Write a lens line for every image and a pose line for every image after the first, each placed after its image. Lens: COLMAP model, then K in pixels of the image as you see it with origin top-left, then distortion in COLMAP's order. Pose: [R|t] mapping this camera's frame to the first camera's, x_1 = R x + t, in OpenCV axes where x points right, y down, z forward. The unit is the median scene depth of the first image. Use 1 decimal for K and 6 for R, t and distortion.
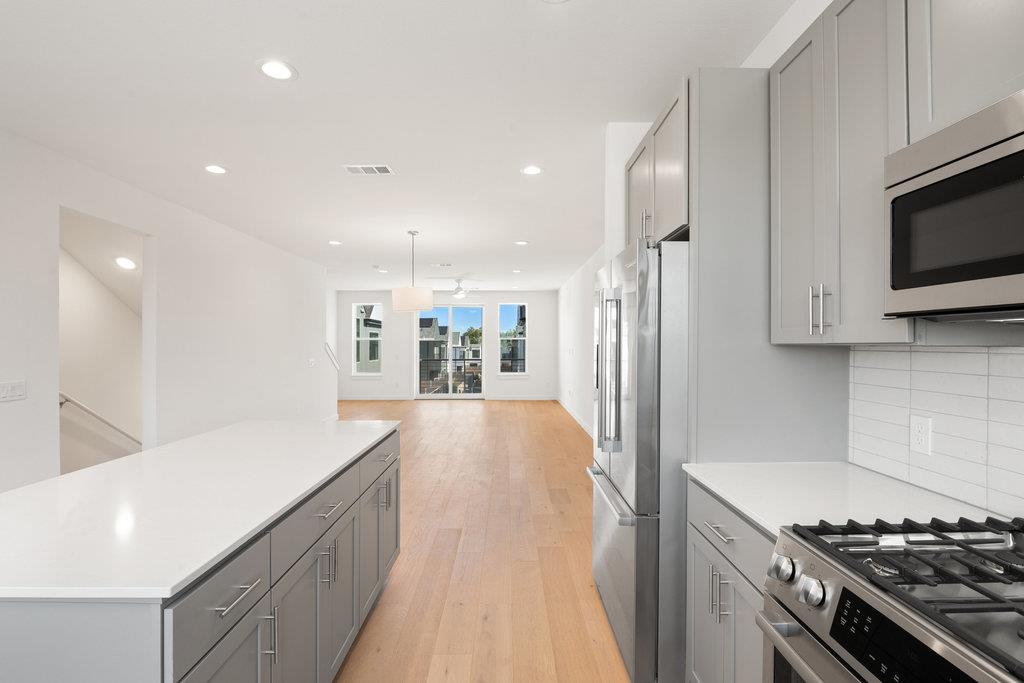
lens RADIAL K [[464.7, 0, 511.1], [0, 464.7, 338.4], [0, 0, 1]] dist [-0.016641, -0.000782]
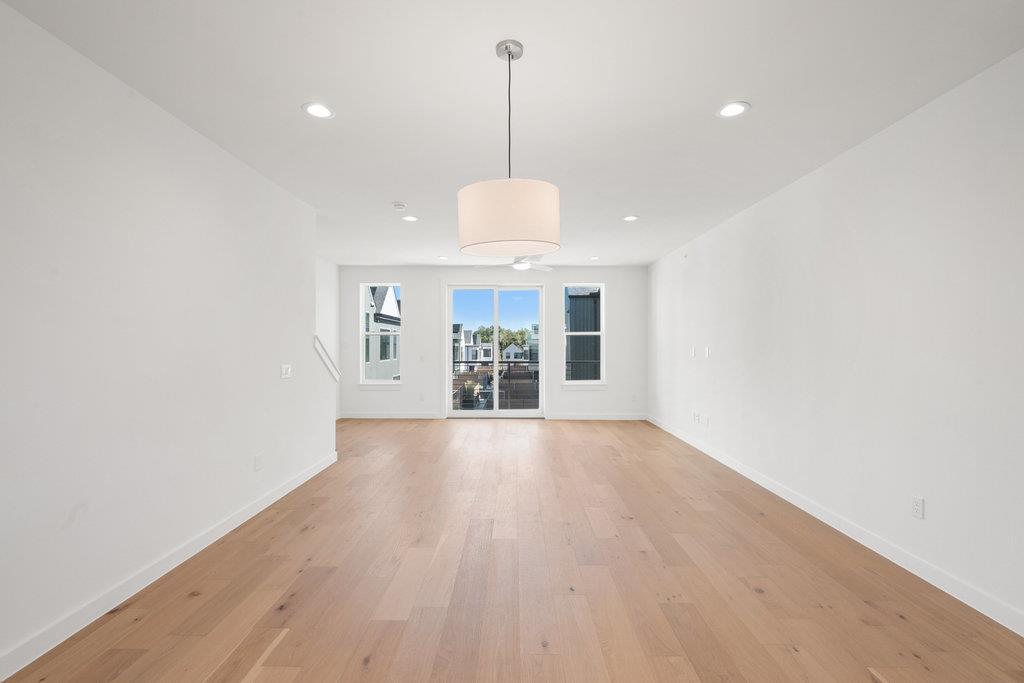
lens RADIAL K [[464.7, 0, 517.9], [0, 464.7, 341.4], [0, 0, 1]] dist [-0.016641, -0.000782]
pose [[0.999975, 0.005419, -0.004596, -0.081719], [-0.005381, 0.999951, 0.008292, 0.006329], [0.004641, -0.008267, 0.999955, 0.245793]]
